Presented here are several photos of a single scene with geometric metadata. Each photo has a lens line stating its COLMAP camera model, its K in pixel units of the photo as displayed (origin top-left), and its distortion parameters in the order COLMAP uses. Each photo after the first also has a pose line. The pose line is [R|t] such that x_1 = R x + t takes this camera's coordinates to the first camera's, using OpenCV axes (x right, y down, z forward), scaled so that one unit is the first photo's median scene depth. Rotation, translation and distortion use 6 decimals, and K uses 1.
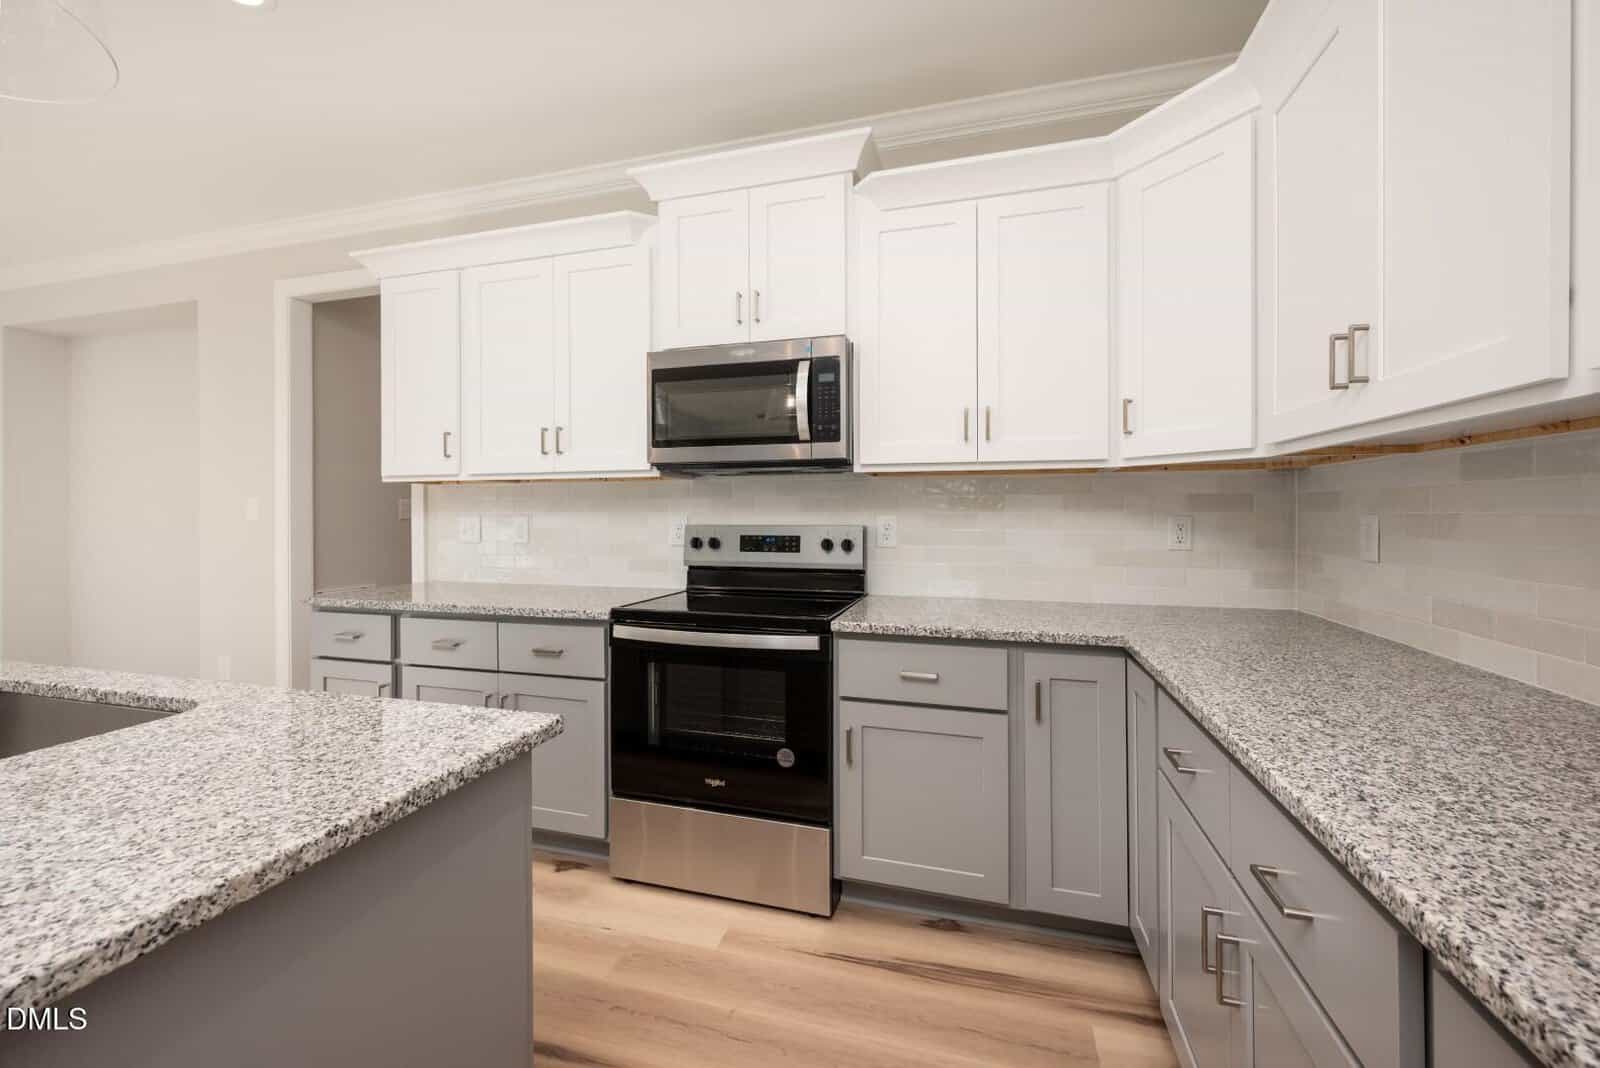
lens RADIAL K [[642.0, 0, 800.8], [0, 642.0, 516.2], [0, 0, 1]] dist [-0.000233, 0.000002]
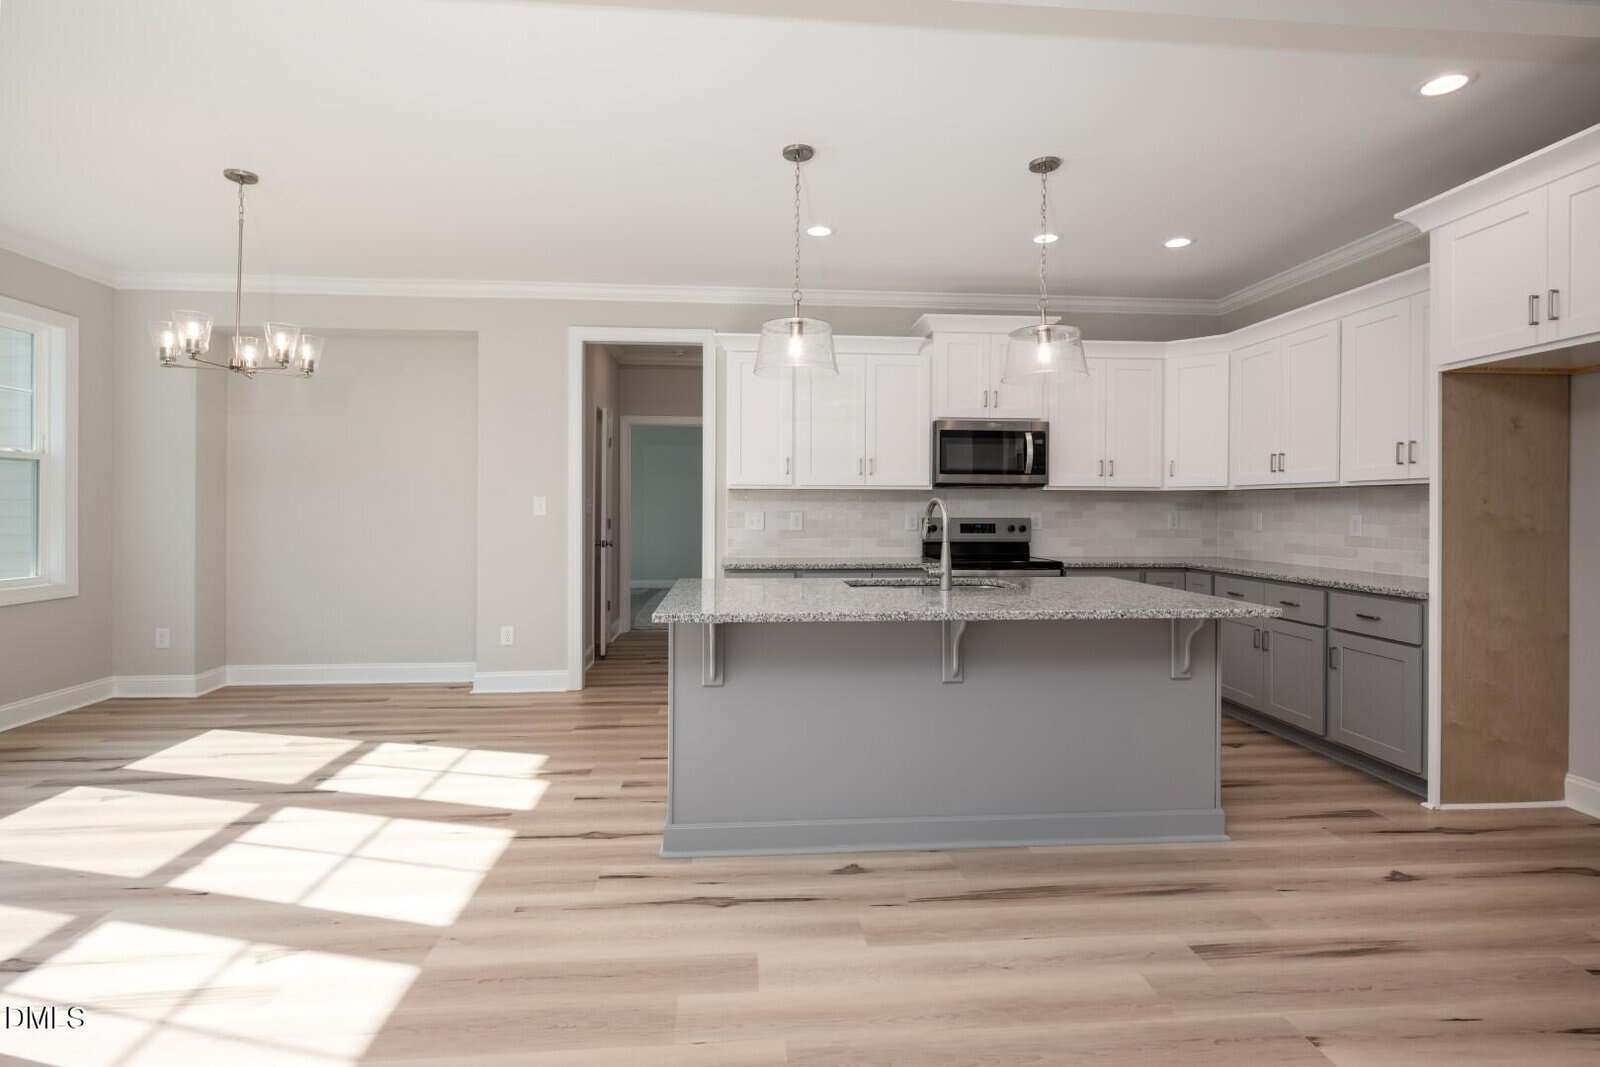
lens RADIAL K [[777.2, 0, 796.8], [0, 777.2, 505.8], [0, 0, 1]] dist [0.000287, 0.000000]
pose [[0.935014, 0.006499, 0.354552, -1.430134], [-0.002802, 0.999936, -0.010940, 0.006521], [-0.354601, 0.009235, 0.934972, -0.914943]]
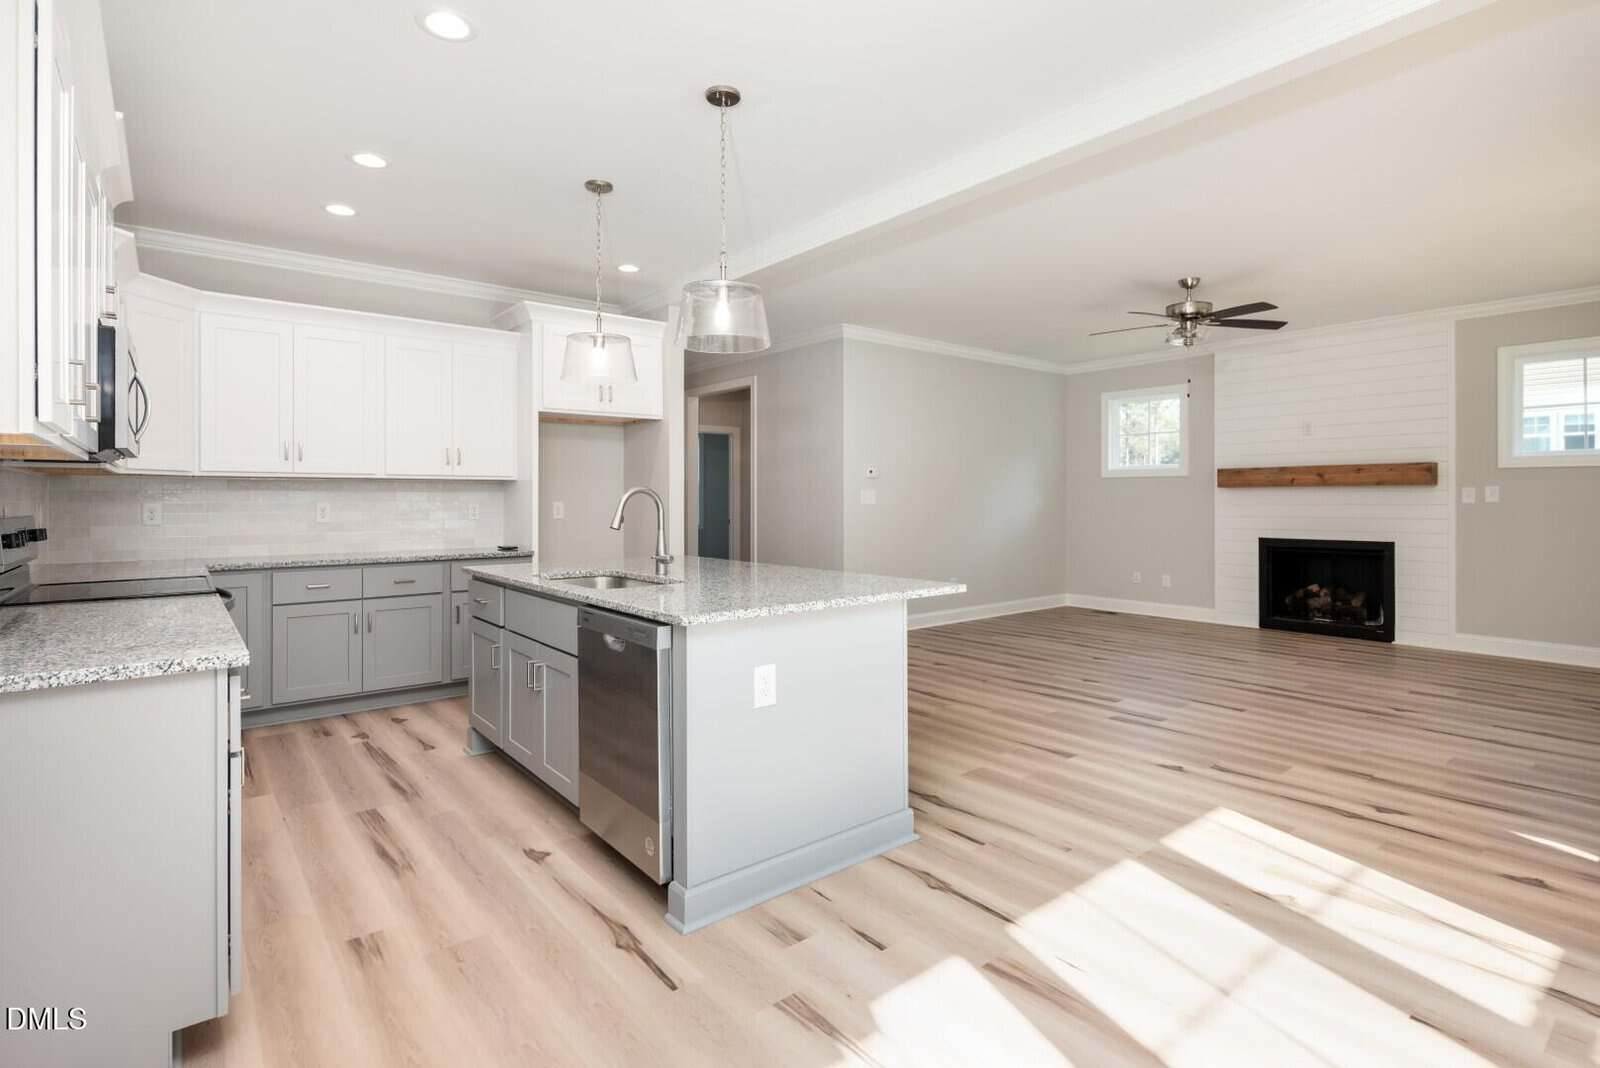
lens RADIAL K [[777.2, 0, 796.8], [0, 777.2, 506.3], [0, 0, 1]] dist [0.000287, 0.000000]
pose [[-0.818137, -0.003435, 0.575014, -1.753053], [0.006563, 0.999861, 0.015310, -0.010506], [-0.574986, 0.016300, -0.818001, 1.433981]]
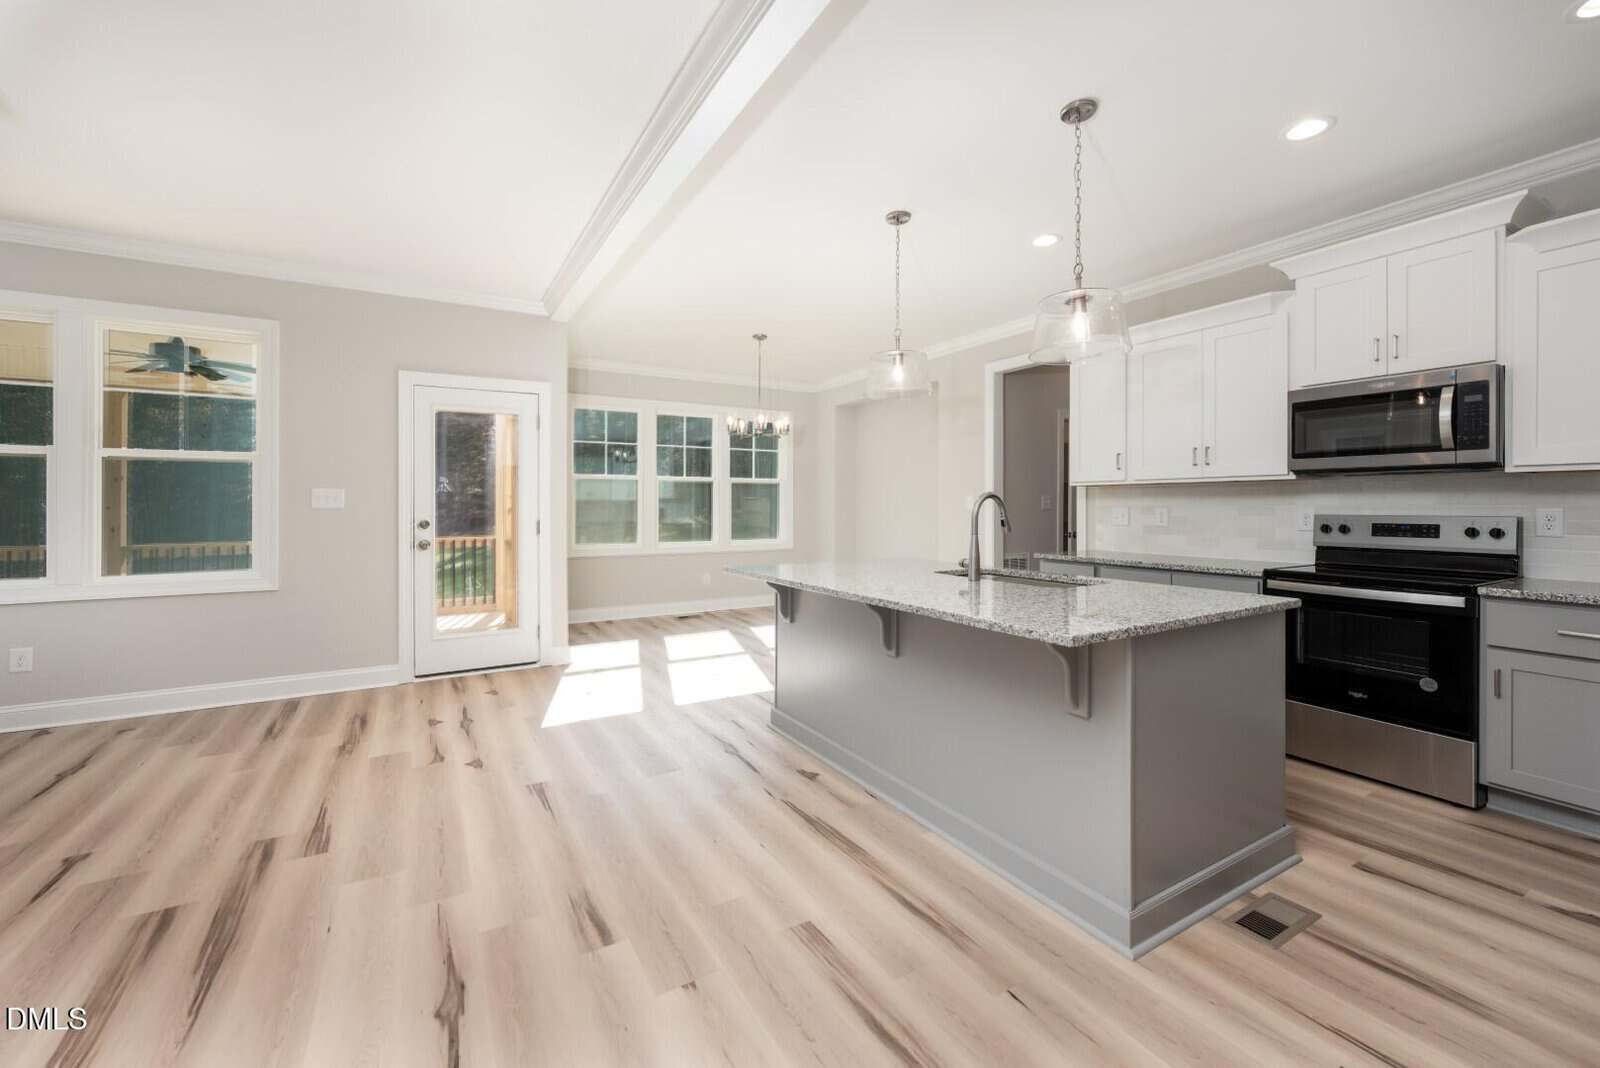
lens RADIAL K [[639.2, 0, 798.4], [0, 639.2, 509.1], [0, 0, 1]] dist [-0.000303, 0.000085]
pose [[0.725011, 0.004976, -0.688719, -0.053310], [-0.003952, 0.999987, 0.003065, 0.003252], [0.688726, 0.000500, 0.725022, -0.791777]]
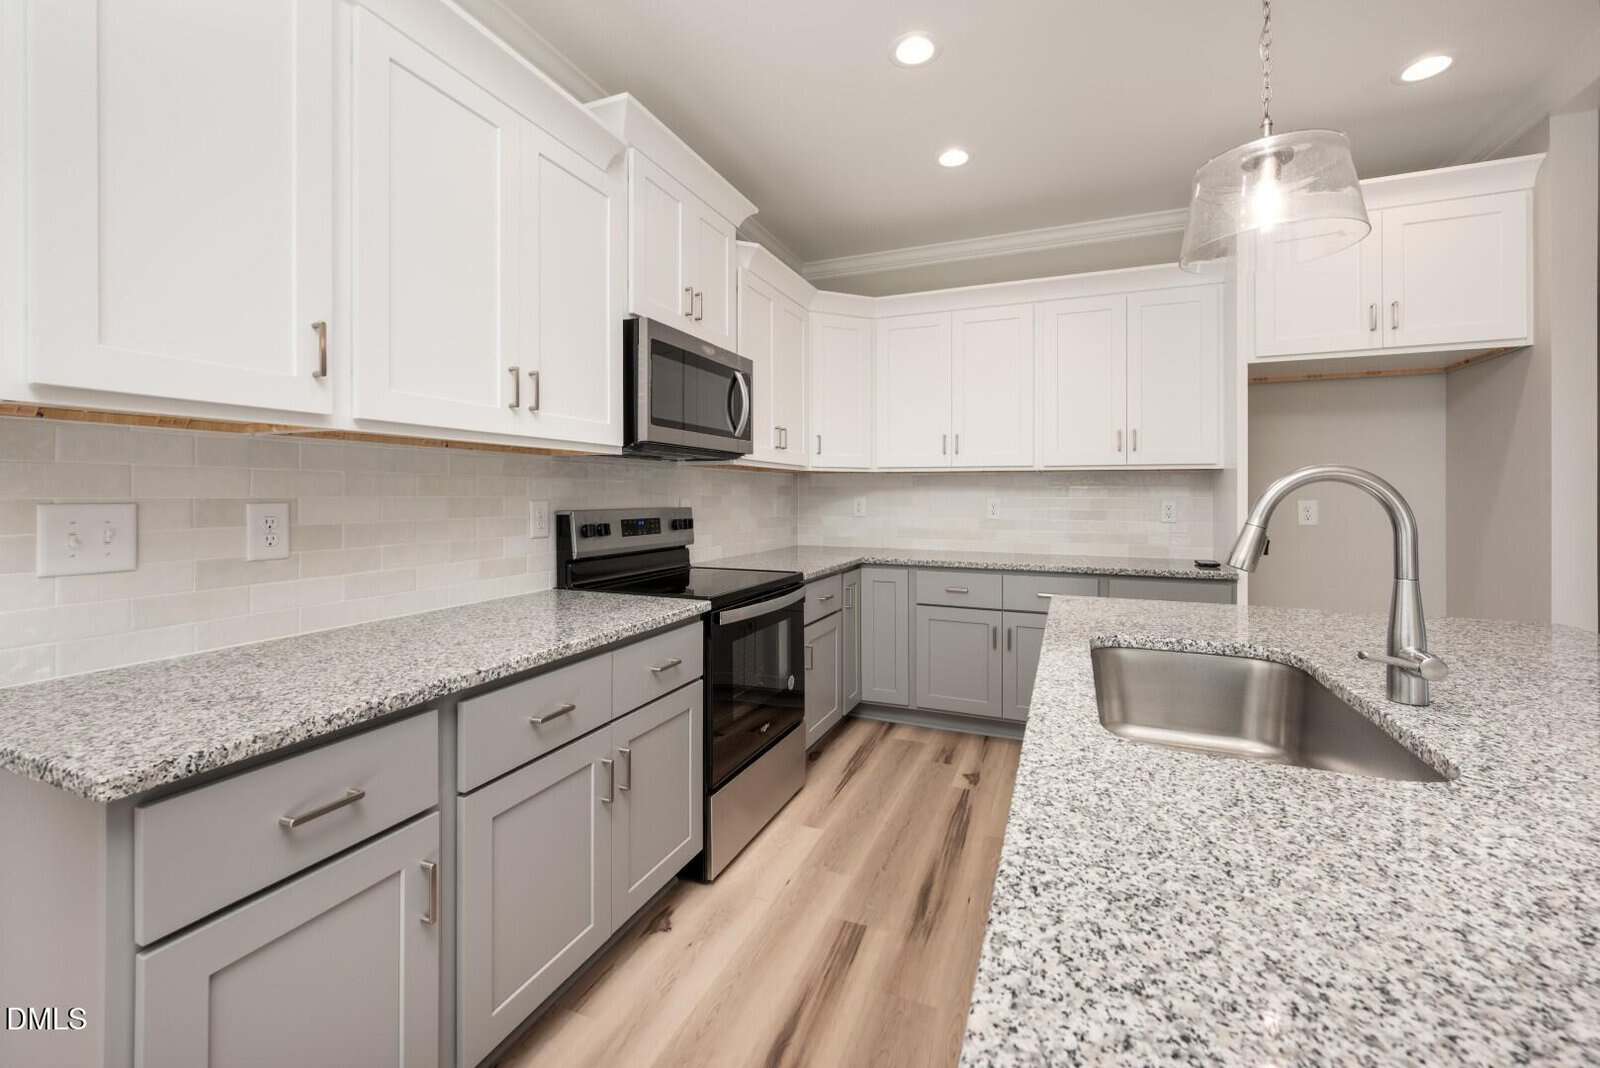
lens RADIAL K [[650.8, 0, 800.4], [0, 650.8, 493.6], [0, 0, 1]] dist [0.000709, 0.000367]
pose [[0.114482, 0.002784, 0.993421, -1.171317], [0.004753, 0.999983, -0.003350, -0.004857], [-0.993414, 0.005106, 0.114467, 0.718764]]
